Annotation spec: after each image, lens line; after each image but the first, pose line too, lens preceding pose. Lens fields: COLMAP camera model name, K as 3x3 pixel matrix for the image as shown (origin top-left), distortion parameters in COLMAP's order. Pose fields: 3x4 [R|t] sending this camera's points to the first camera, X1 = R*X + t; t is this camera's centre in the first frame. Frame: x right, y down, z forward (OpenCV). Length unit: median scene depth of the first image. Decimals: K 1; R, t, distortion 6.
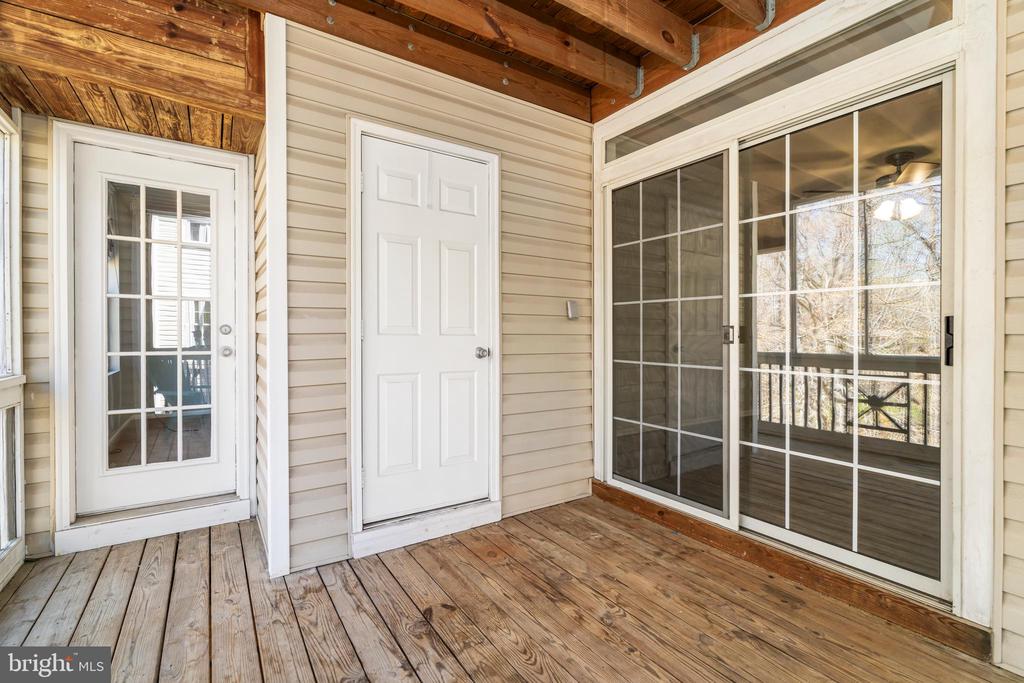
lens RADIAL K [[463.3, 0, 512.0], [0, 463.3, 341.5], [0, 0, 1]] dist [-0.000196, 0.000461]
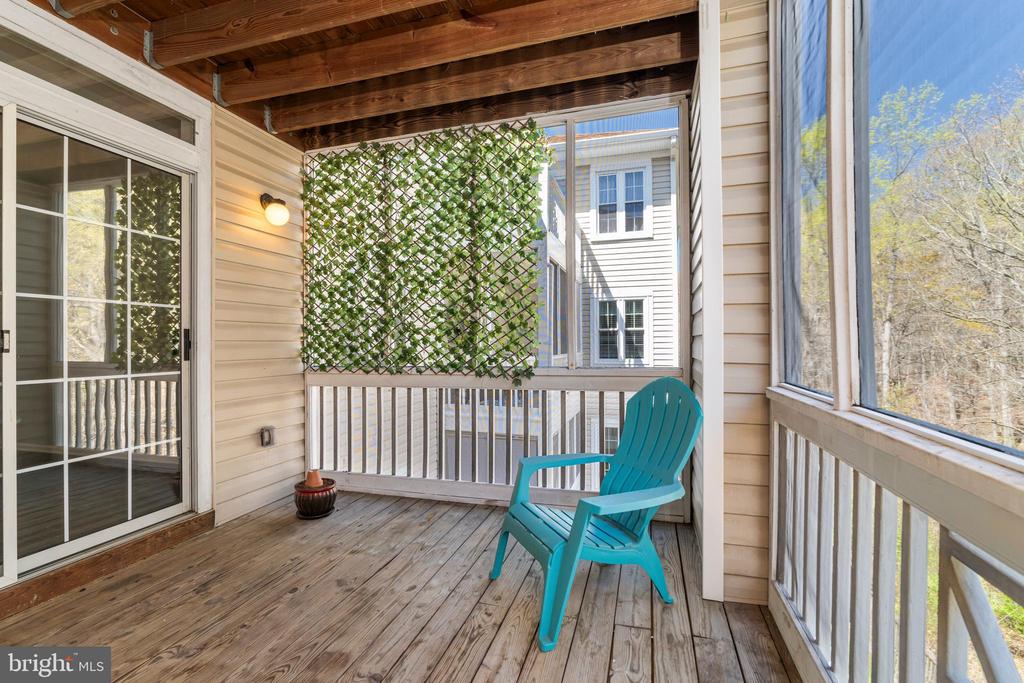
lens RADIAL K [[463.3, 0, 512.0], [0, 463.3, 341.5], [0, 0, 1]] dist [-0.000196, 0.000461]
pose [[-0.648357, 0.000800, 0.761336, -0.871924], [0.014286, 0.999836, 0.011115, -0.013266], [-0.761202, 0.018083, -0.648263, 1.063212]]
